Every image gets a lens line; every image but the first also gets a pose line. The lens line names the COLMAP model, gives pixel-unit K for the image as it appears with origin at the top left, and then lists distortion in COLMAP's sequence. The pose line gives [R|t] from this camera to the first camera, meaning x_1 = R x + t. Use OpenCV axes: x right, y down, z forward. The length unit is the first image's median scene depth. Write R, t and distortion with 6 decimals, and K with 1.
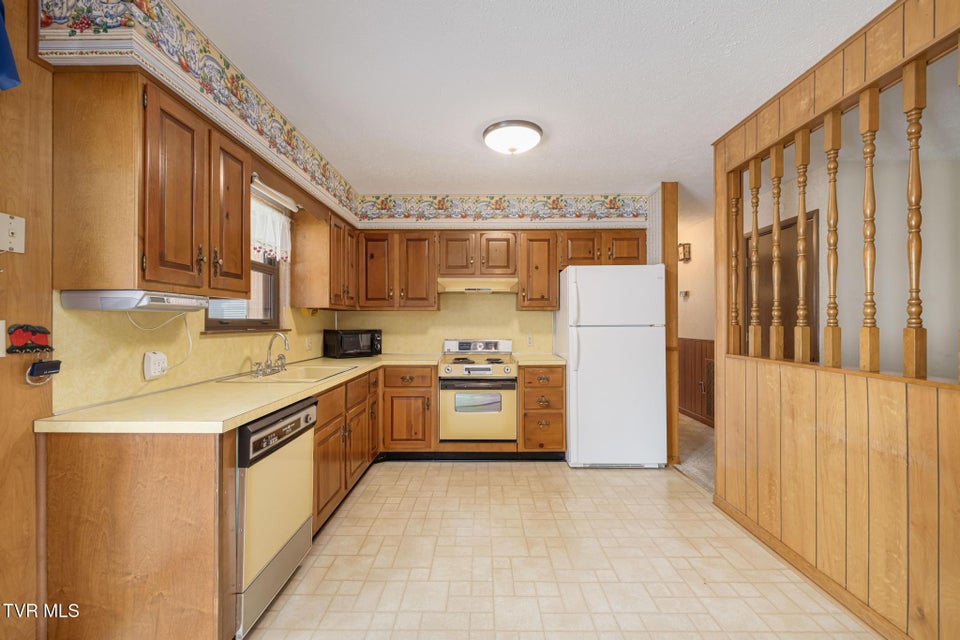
lens RADIAL K [[408.5, 0, 480.6], [0, 408.5, 321.5], [0, 0, 1]] dist [0.000675, 0.000300]
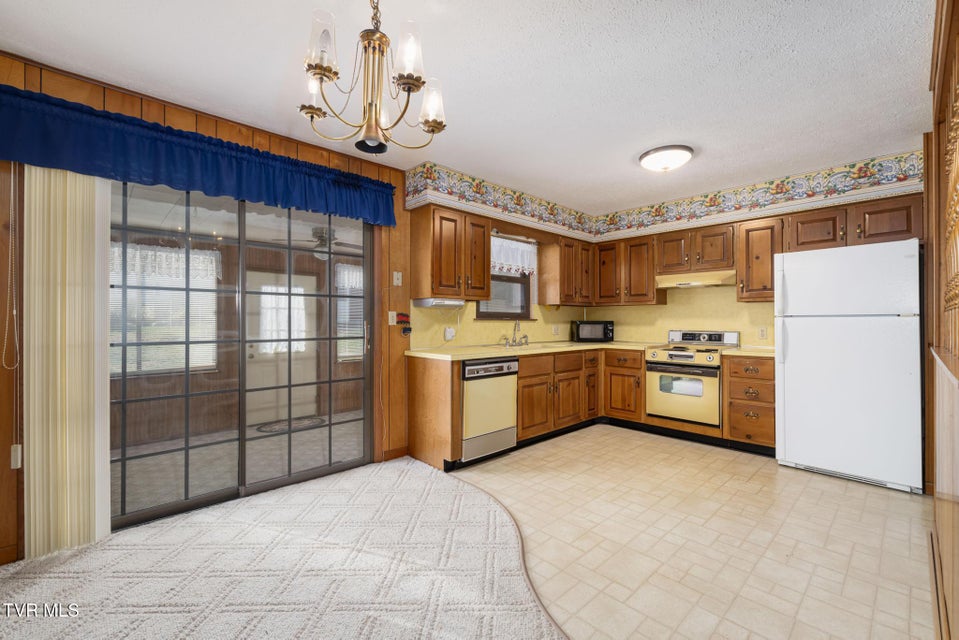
lens RADIAL K [[408.1, 0, 480.1], [0, 408.1, 321.5], [0, 0, 1]] dist [0.000675, 0.000300]
pose [[0.688339, 0.002193, -0.725386, 0.428495], [-0.000757, 0.999997, 0.002306, 0.021018], [0.725389, -0.001038, 0.688339, -0.164580]]
